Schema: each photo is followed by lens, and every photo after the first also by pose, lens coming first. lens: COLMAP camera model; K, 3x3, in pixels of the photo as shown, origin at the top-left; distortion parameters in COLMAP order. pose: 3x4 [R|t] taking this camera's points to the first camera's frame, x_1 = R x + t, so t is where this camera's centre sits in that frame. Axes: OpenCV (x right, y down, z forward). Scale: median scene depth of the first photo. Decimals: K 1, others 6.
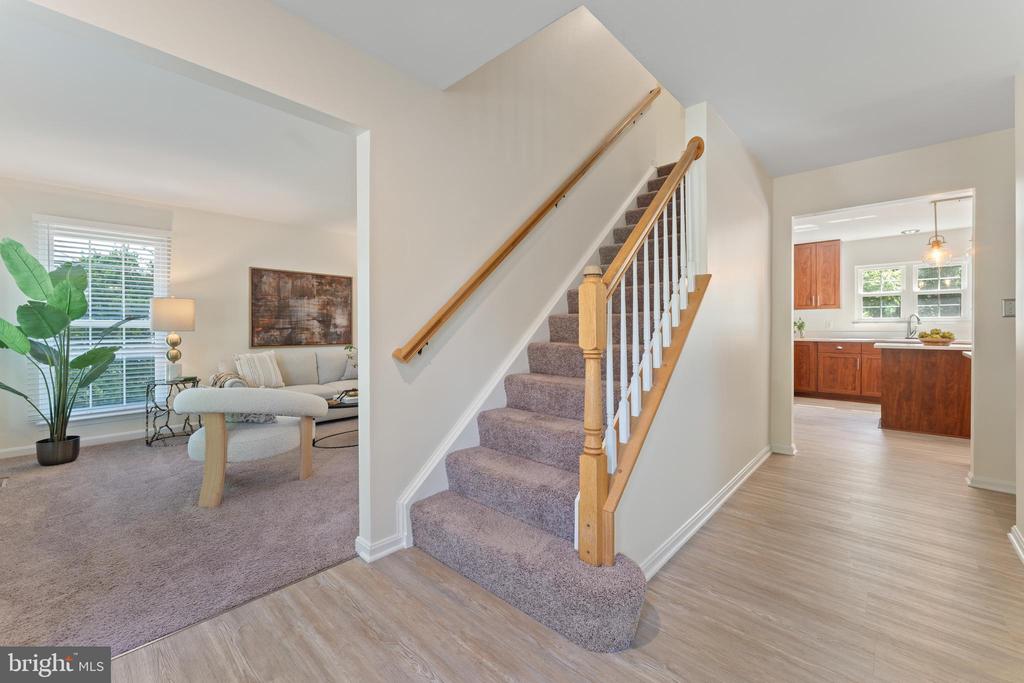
lens RADIAL K [[412.0, 0, 510.0], [0, 412.0, 327.0], [0, 0, 1]] dist [0.000405, 0.000071]
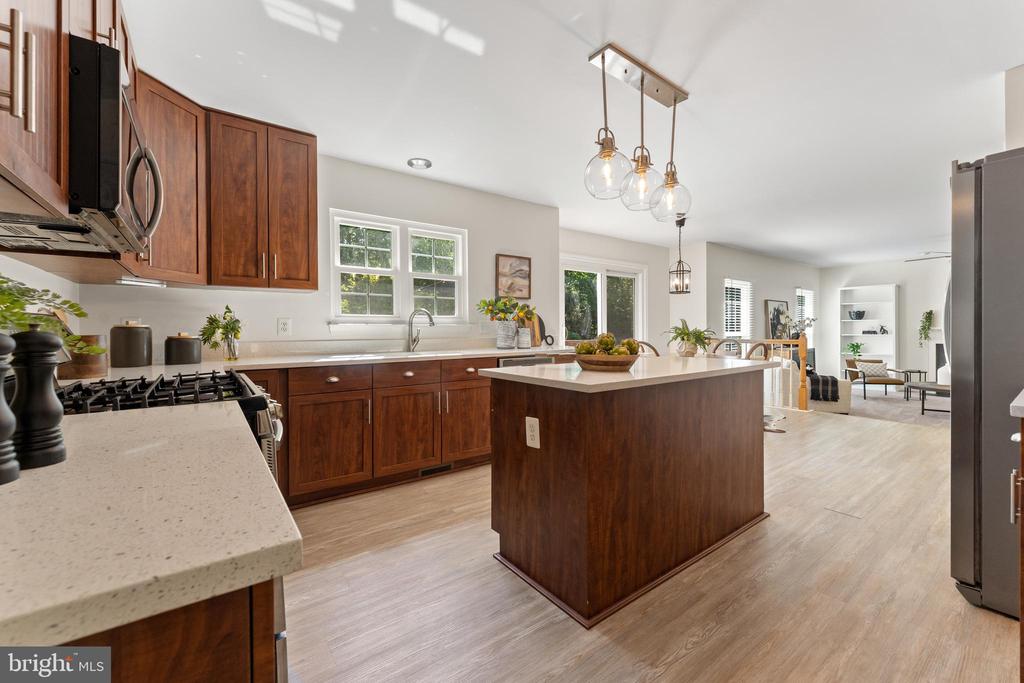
lens RADIAL K [[415.4, 0, 509.2], [0, 415.4, 337.6], [0, 0, 1]] dist [-0.001025, -0.000117]
pose [[0.180649, -0.012889, 0.983463, 0.416369], [0.002134, 0.999917, 0.012713, 0.001672], [-0.983545, -0.000198, 0.180662, 0.756715]]
